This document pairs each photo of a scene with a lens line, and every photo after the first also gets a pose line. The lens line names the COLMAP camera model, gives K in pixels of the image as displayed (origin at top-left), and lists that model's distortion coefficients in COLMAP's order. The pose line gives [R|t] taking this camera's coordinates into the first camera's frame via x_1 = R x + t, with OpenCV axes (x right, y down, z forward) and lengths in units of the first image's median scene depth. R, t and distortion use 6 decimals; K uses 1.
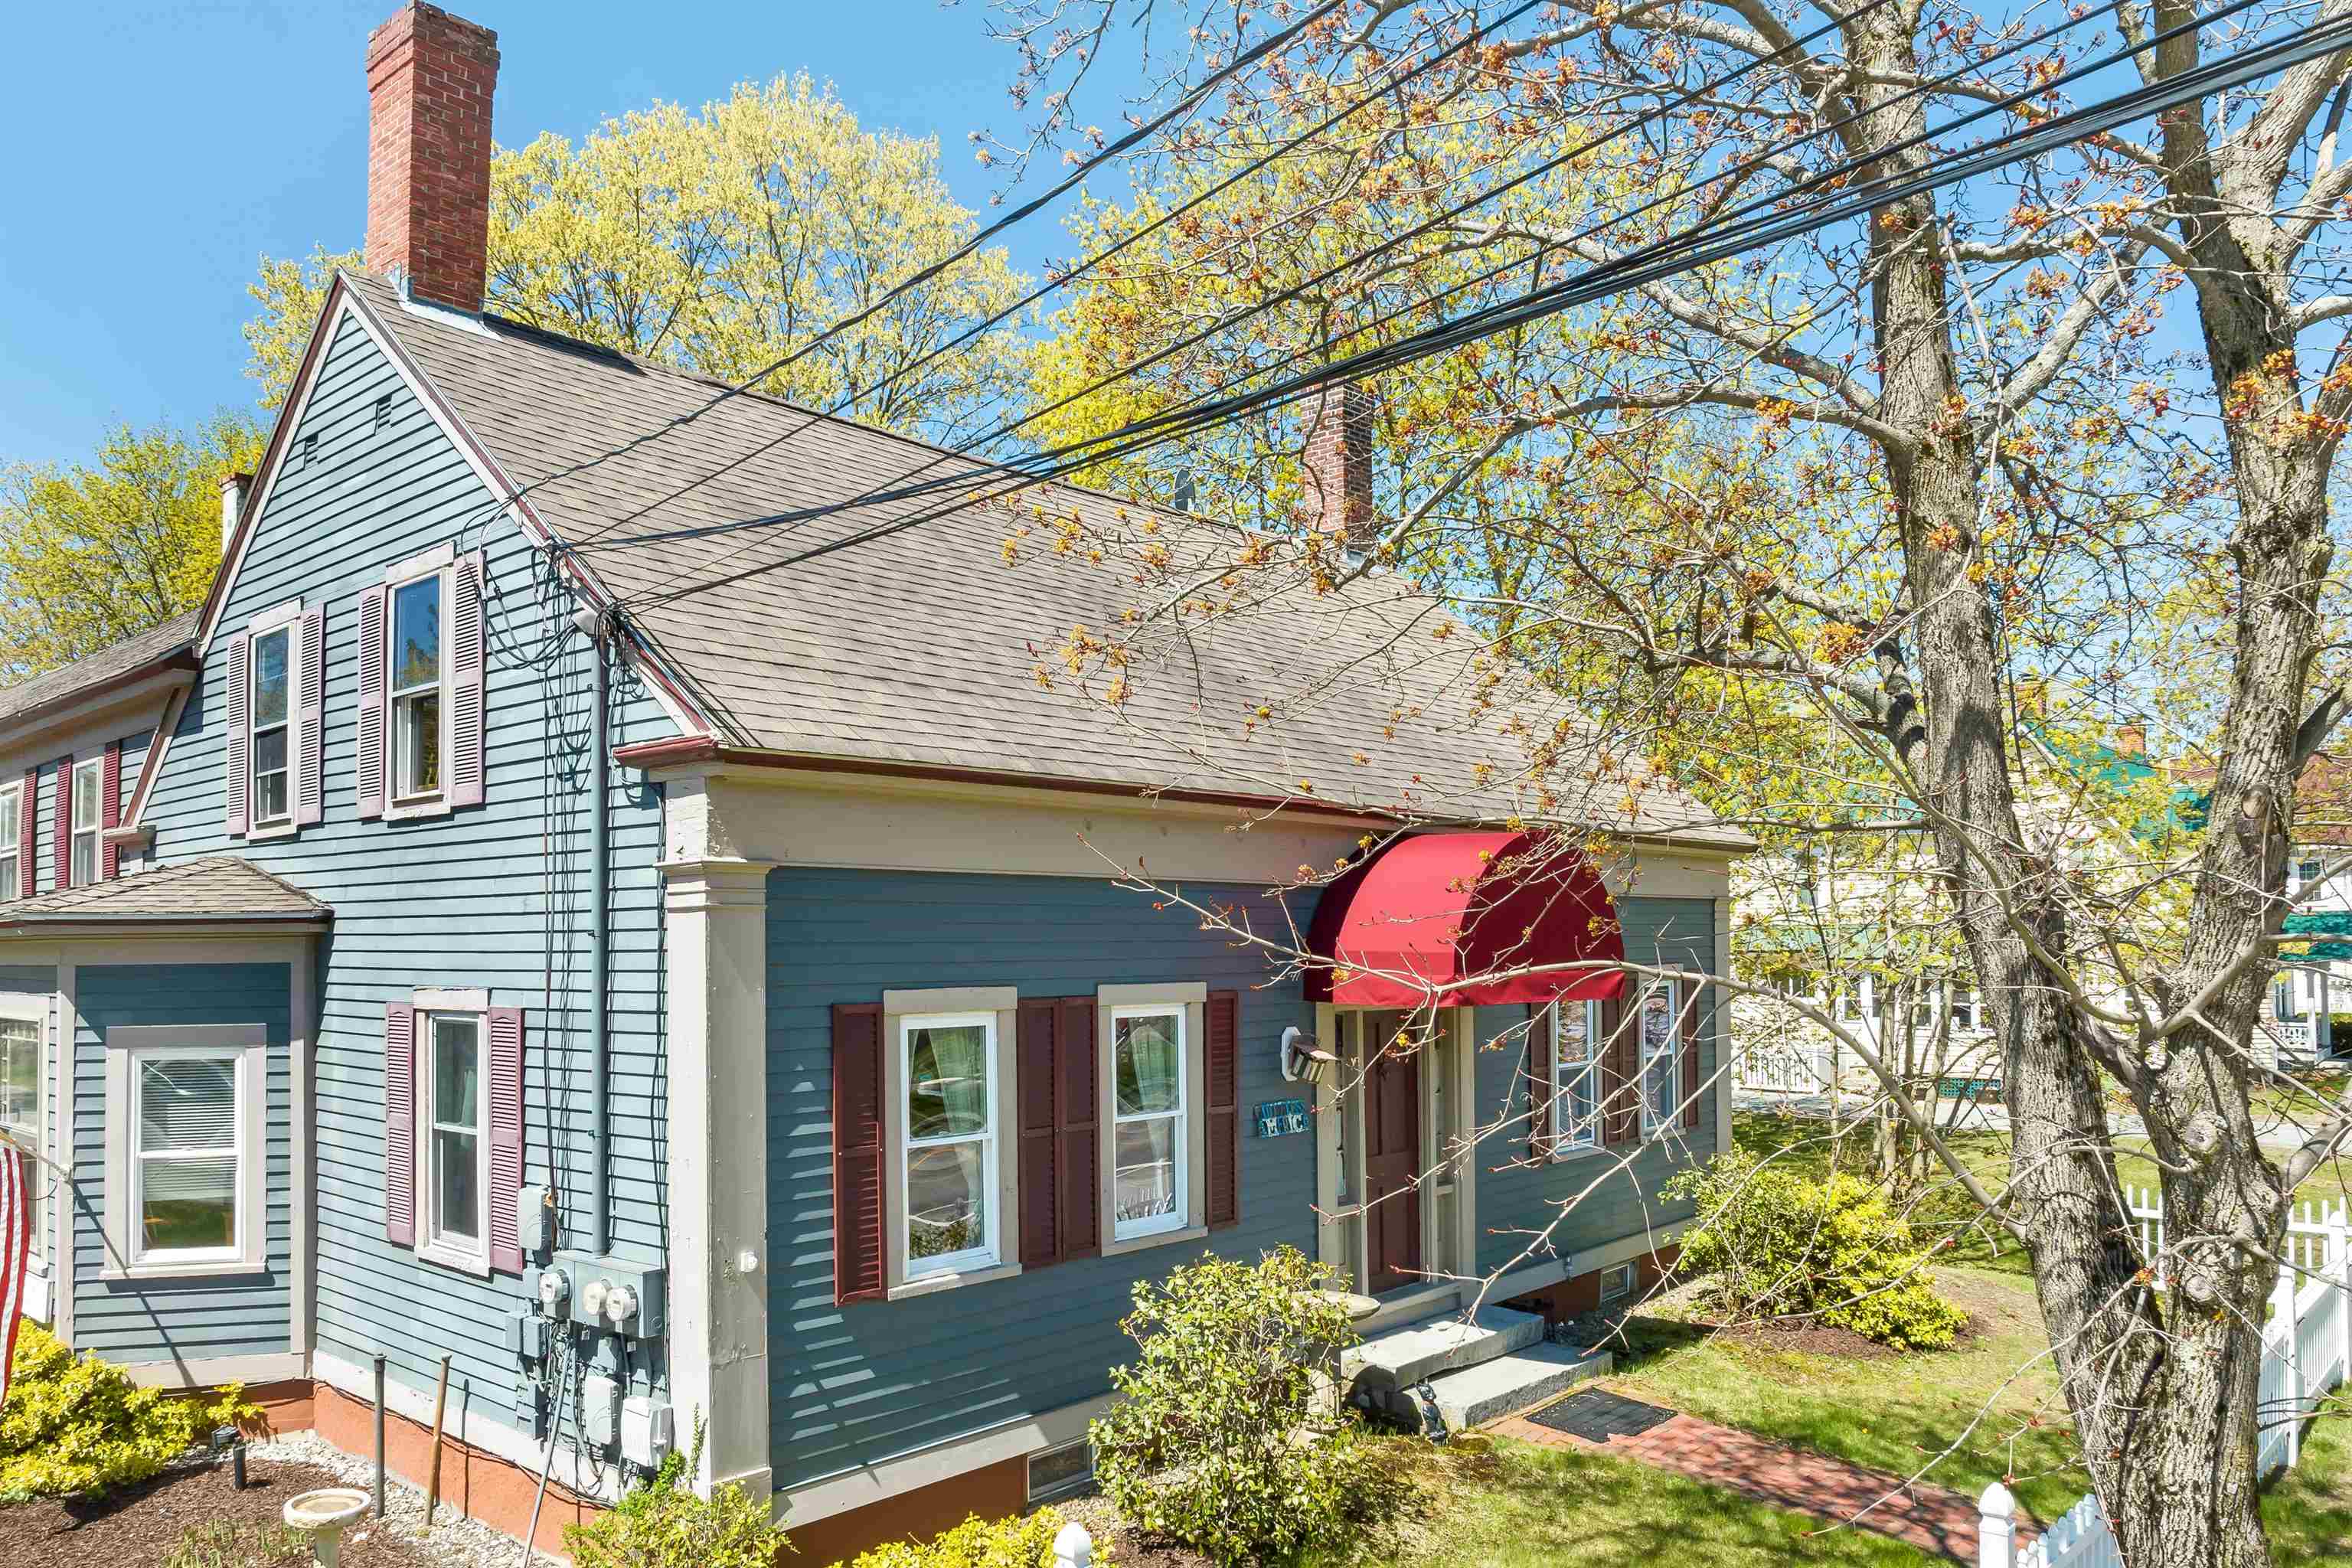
lens RADIAL K [[1650.2, 0, 1179.0], [0, 1650.2, 839.2], [0, 0, 1]] dist [0.000070, 0.000171]
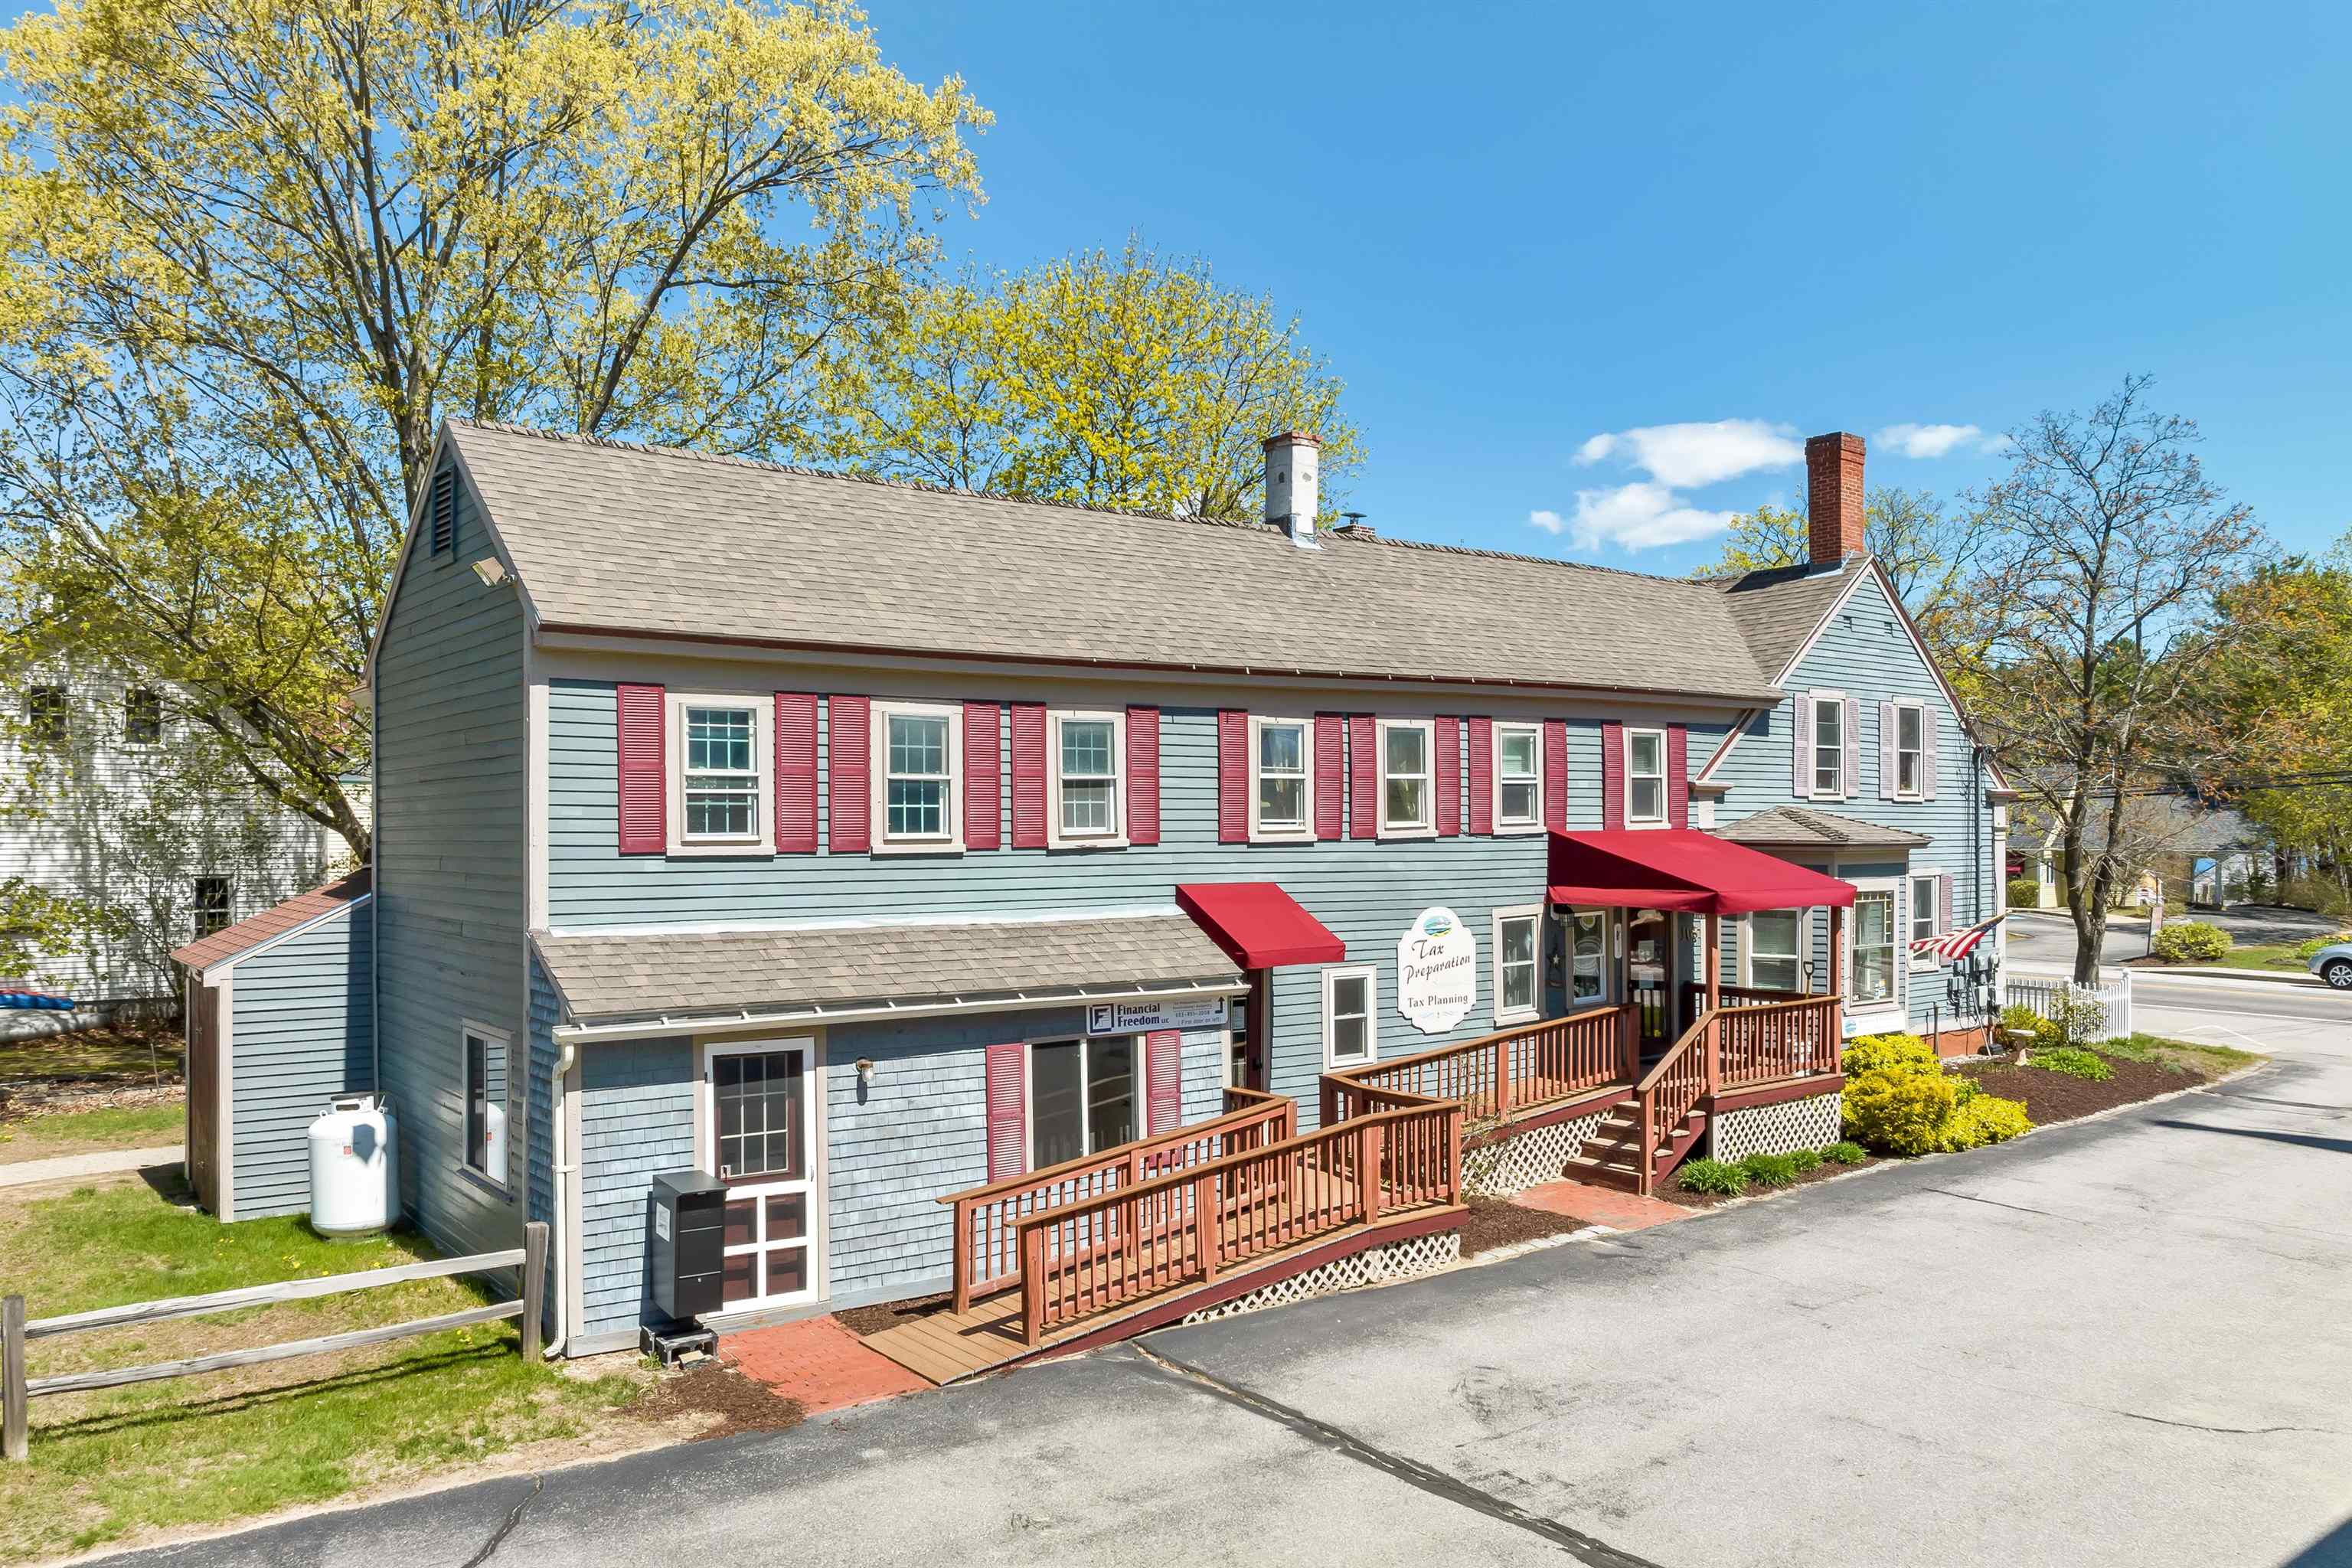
lens RADIAL K [[1611.2, 0, 1176.0], [0, 1611.2, 784.0], [0, 0, 1]] dist [-0.032422, -0.003009]
pose [[0.185427, 0.039829, 0.981851, -3.437666], [-0.057920, 0.997884, -0.029541, 0.109366], [-0.980950, -0.051391, 0.187341, 1.827788]]
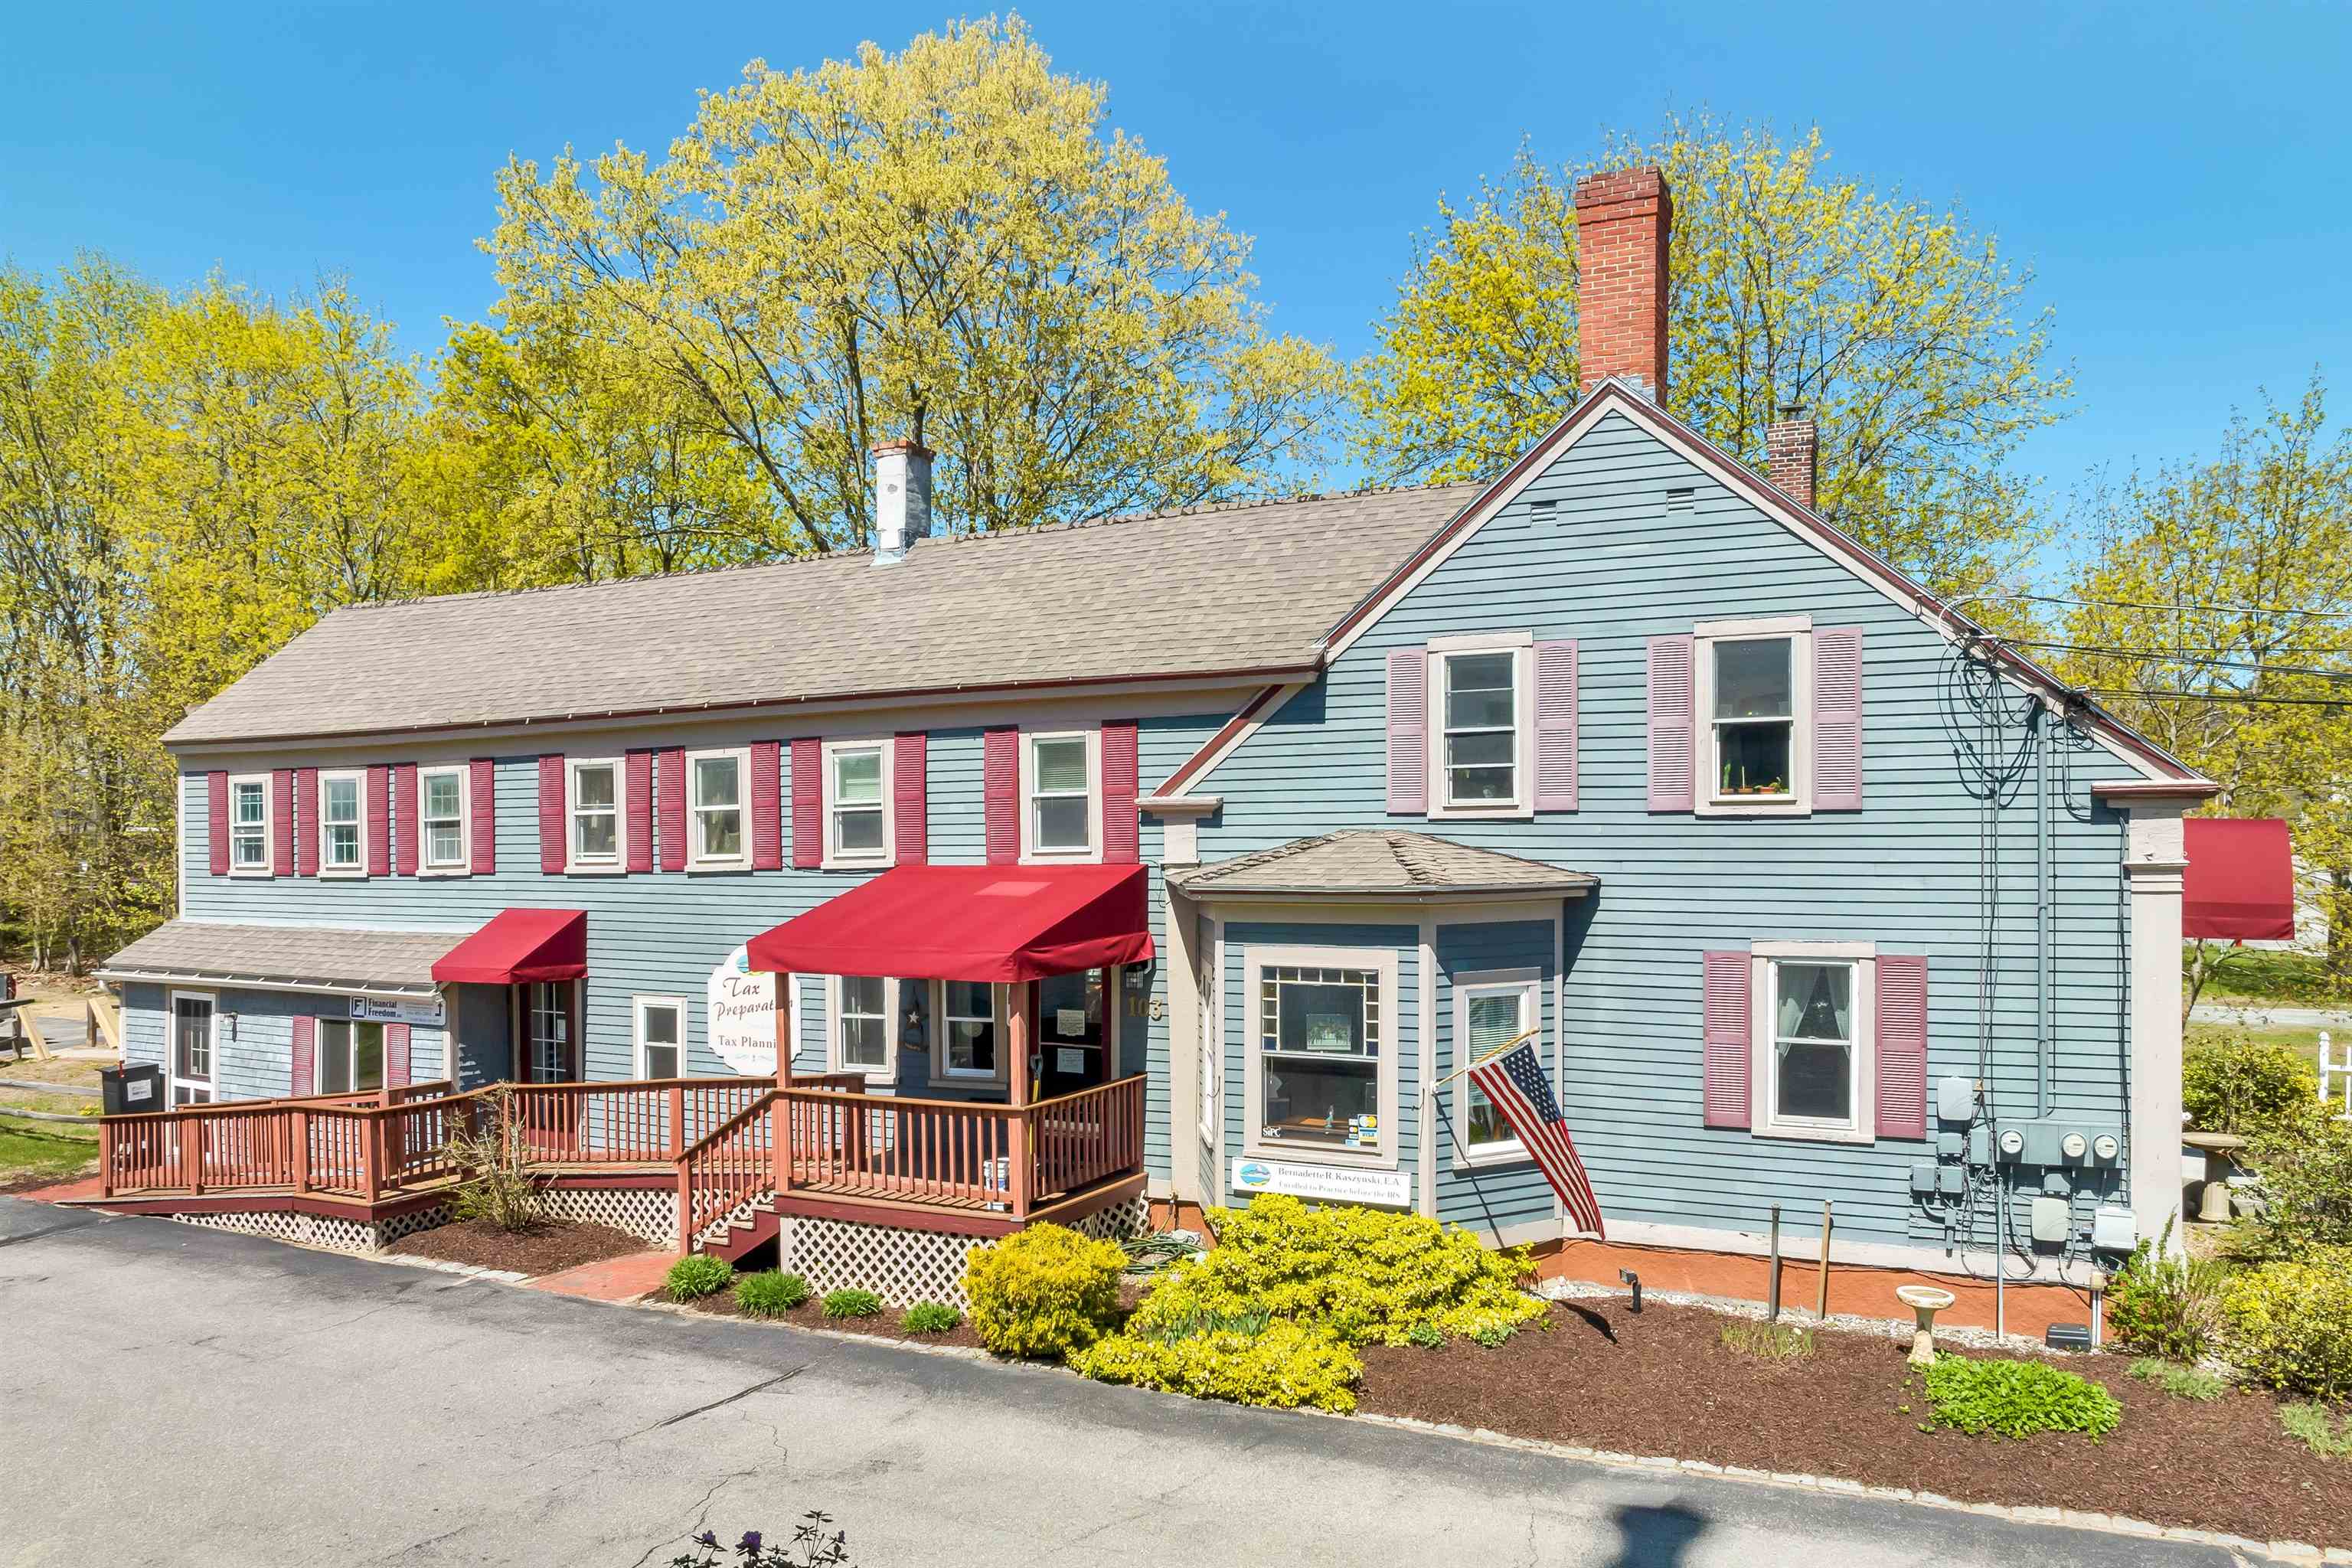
lens RADIAL K [[1689.2, 0, 1175.7], [0, 1689.2, 825.7], [0, 0, 1]] dist [-0.041065, -0.001281]
pose [[0.957272, 0.007099, 0.289103, -1.465175], [-0.022338, 0.998527, 0.049447, -0.068817], [-0.288326, -0.053793, 0.956020, -0.199655]]
